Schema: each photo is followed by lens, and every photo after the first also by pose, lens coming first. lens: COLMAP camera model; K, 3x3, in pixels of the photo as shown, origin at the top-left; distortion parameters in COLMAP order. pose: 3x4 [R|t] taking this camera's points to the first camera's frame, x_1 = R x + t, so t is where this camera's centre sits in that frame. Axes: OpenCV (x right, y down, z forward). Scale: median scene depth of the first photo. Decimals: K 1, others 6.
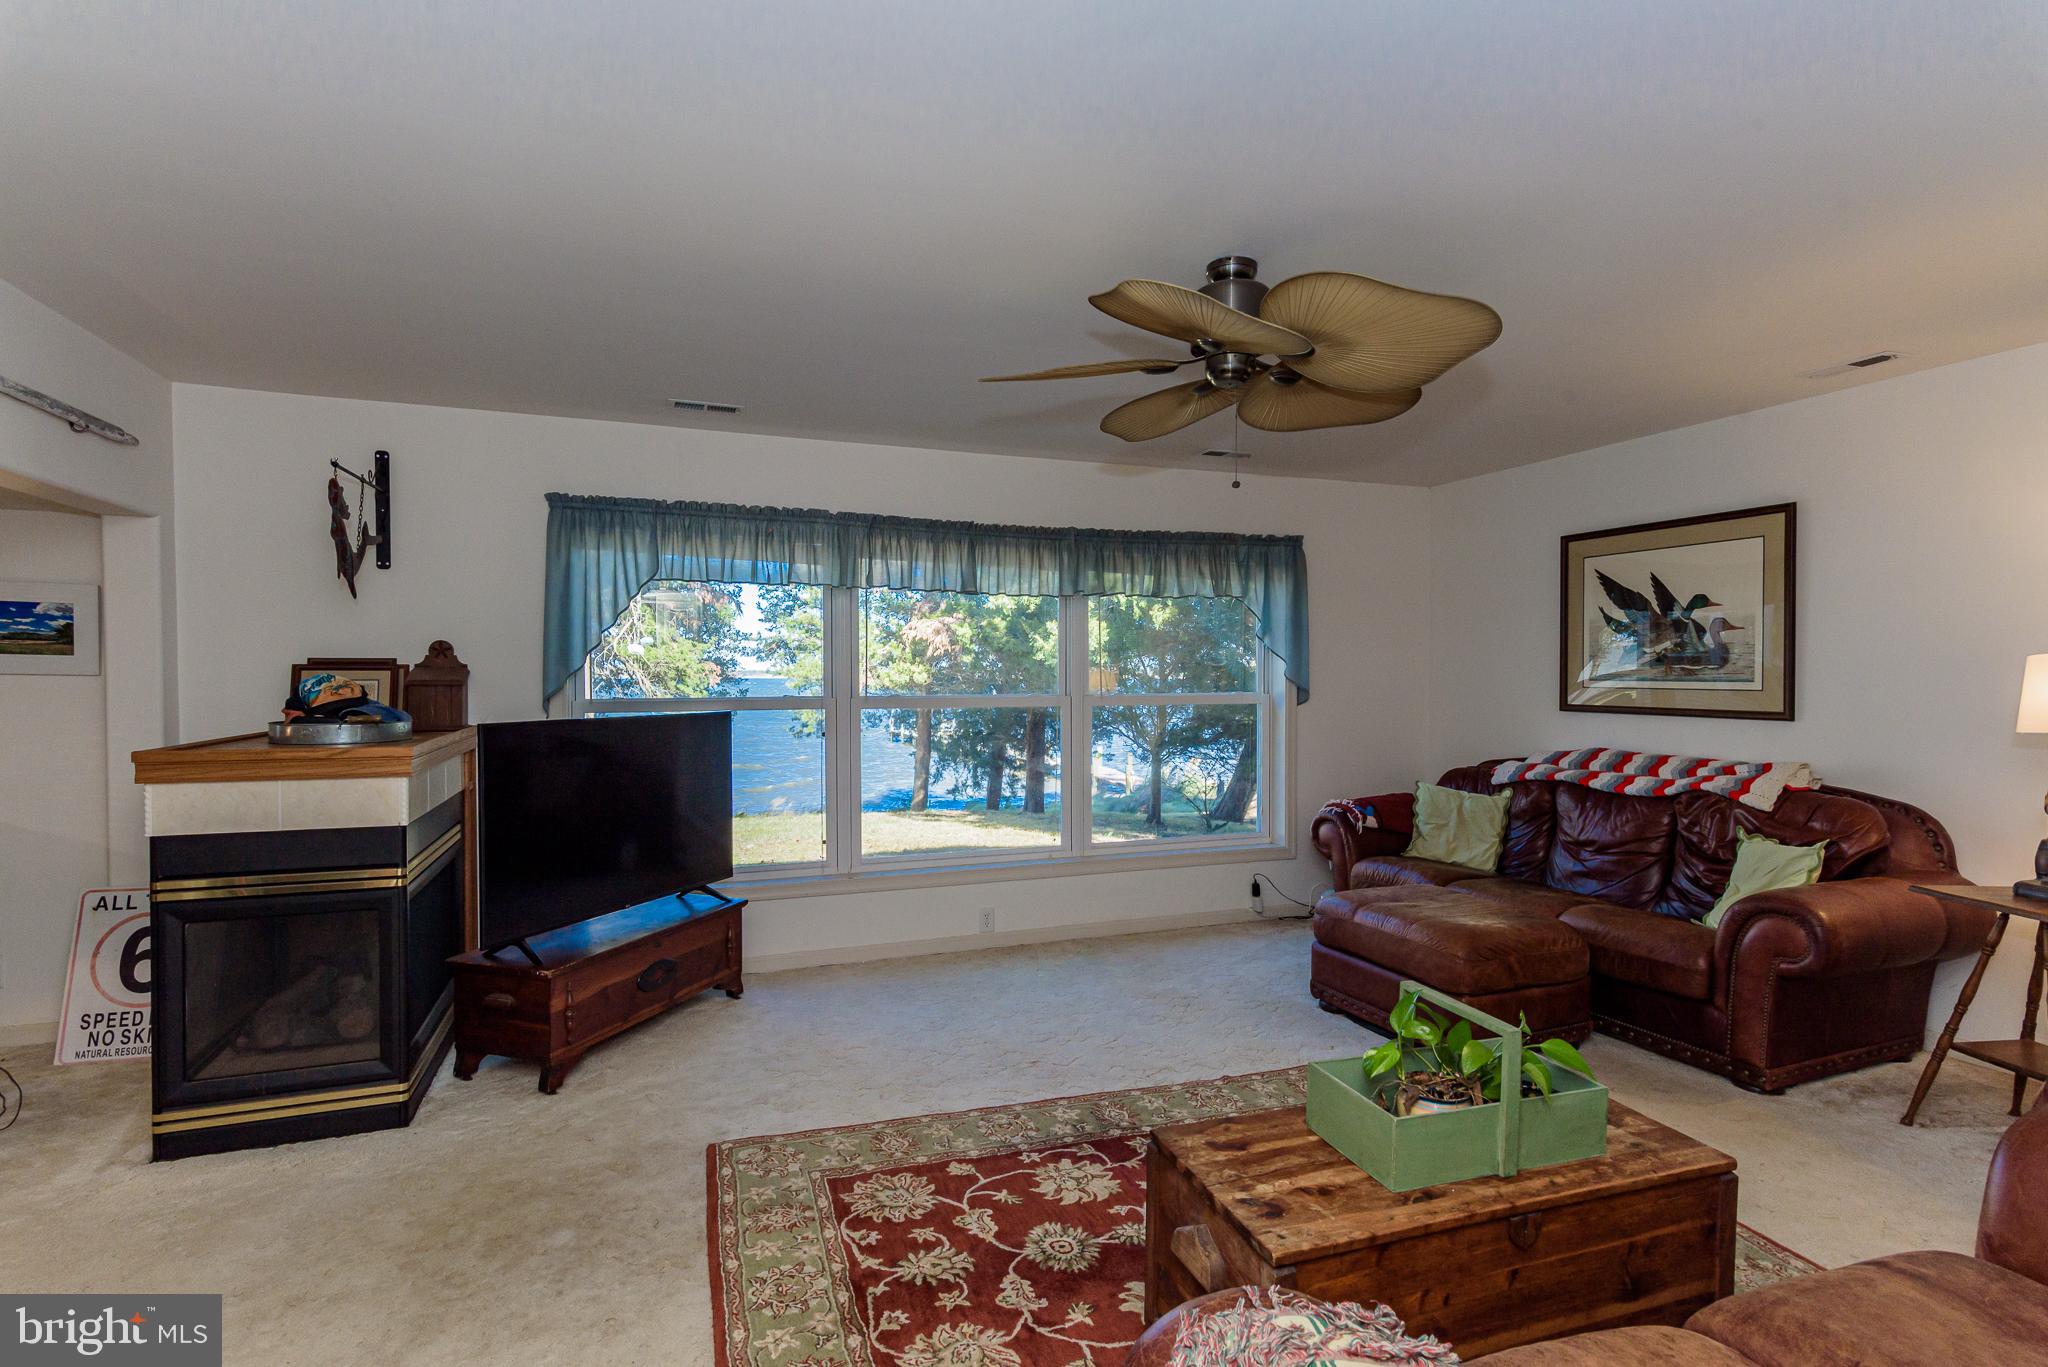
lens RADIAL K [[995.3, 0, 1023.9], [0, 995.3, 693.4], [0, 0, 1]] dist [0.002962, -0.000519]
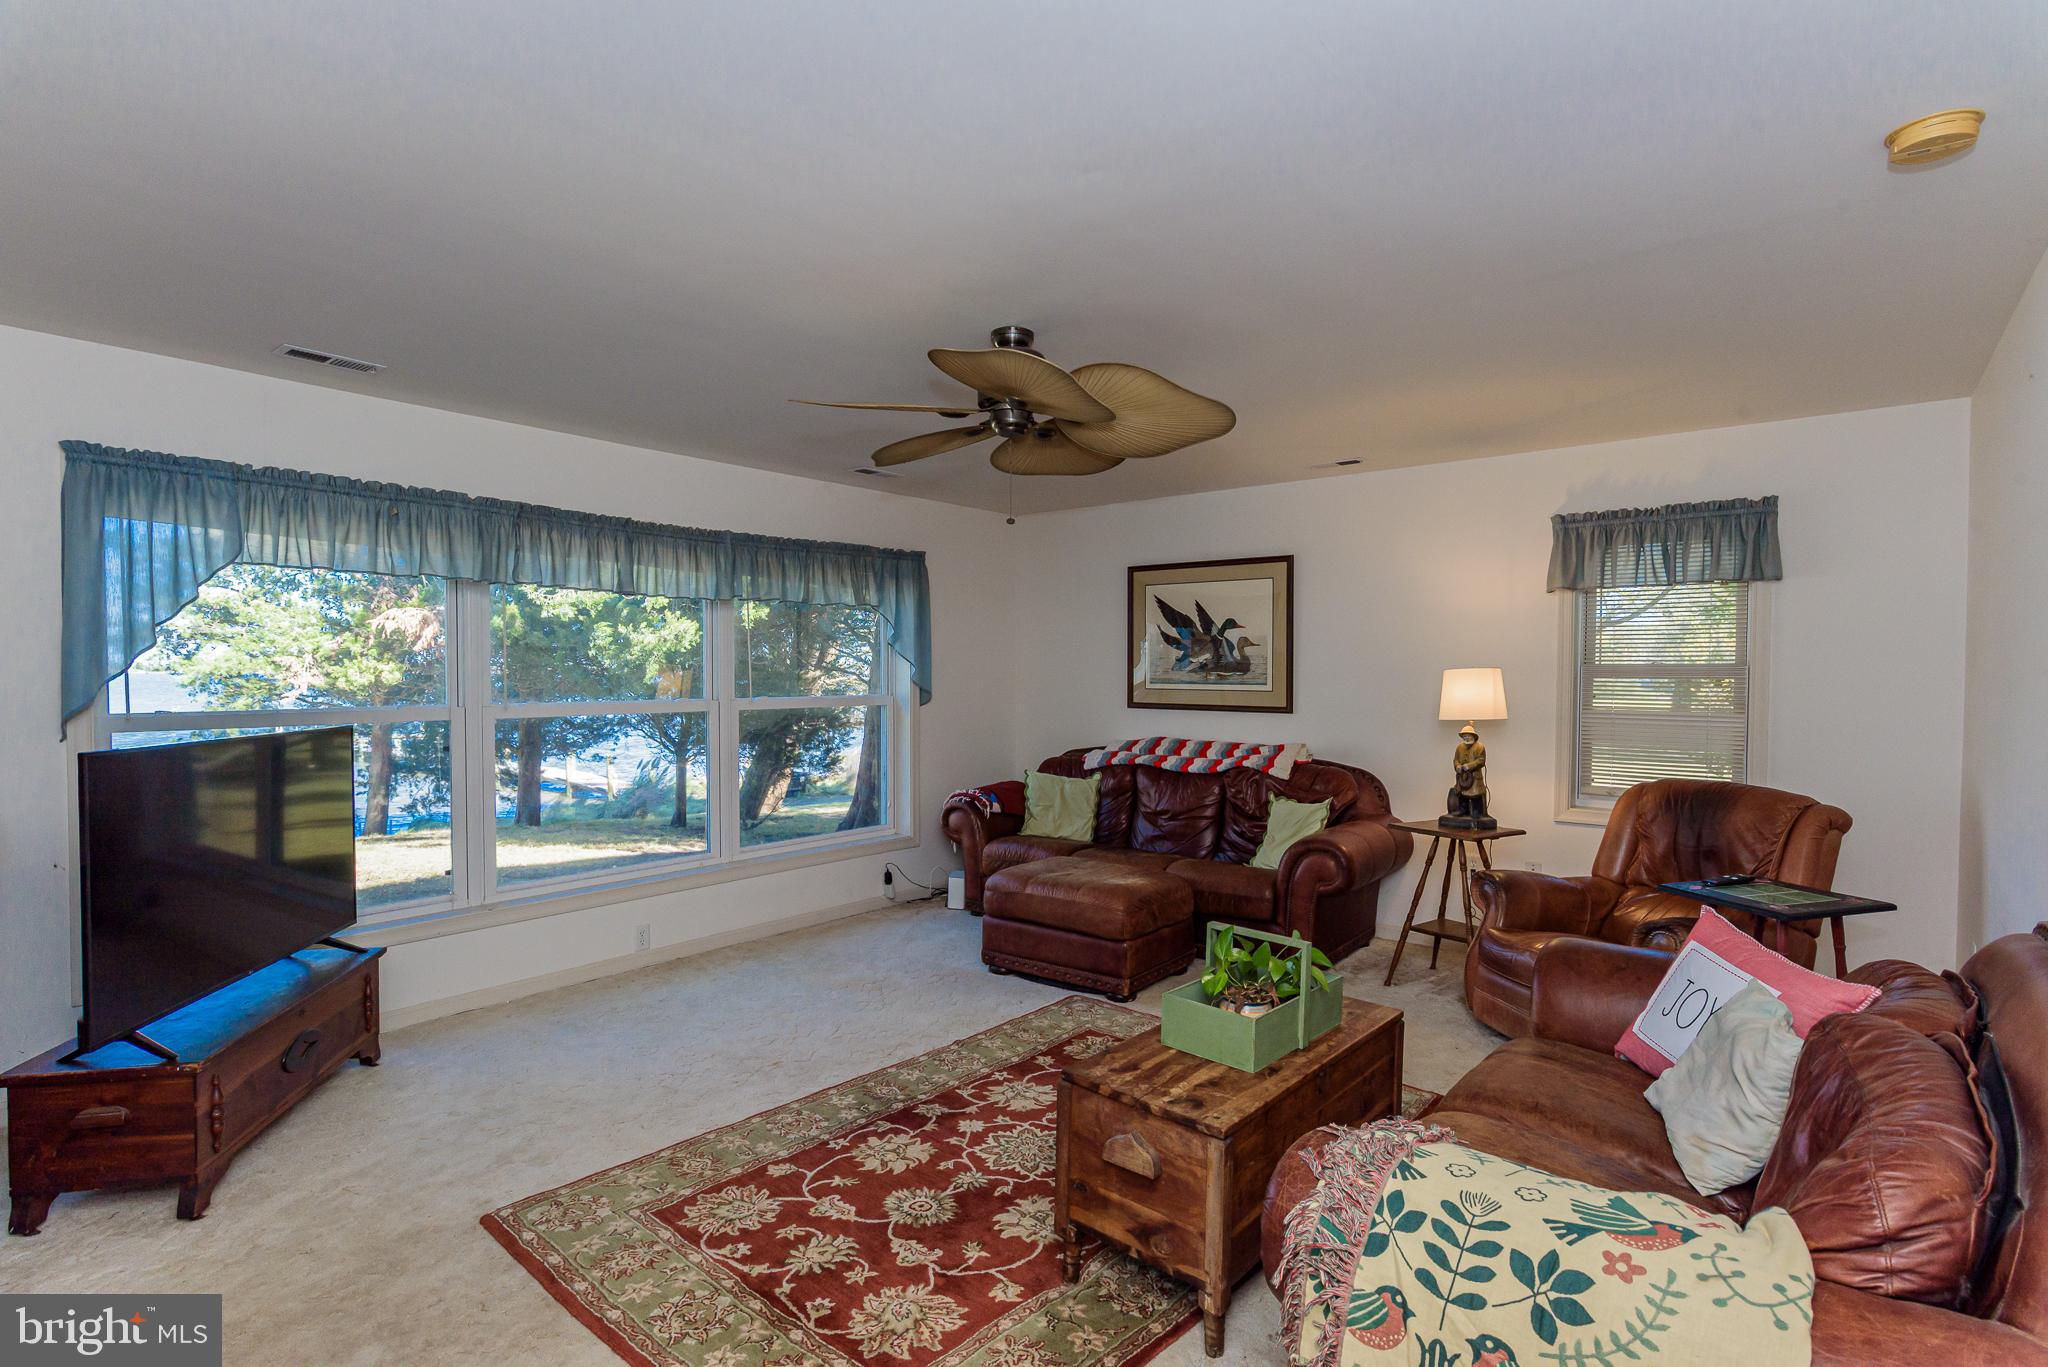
lens RADIAL K [[990.5, 0, 1027.6], [0, 990.5, 695.2], [0, 0, 1]] dist [0.000283, -0.000198]
pose [[0.866229, -0.010222, 0.499542, -0.256023], [0.007355, 0.999943, 0.007707, -0.011864], [-0.499592, -0.003002, 0.866256, -0.005587]]
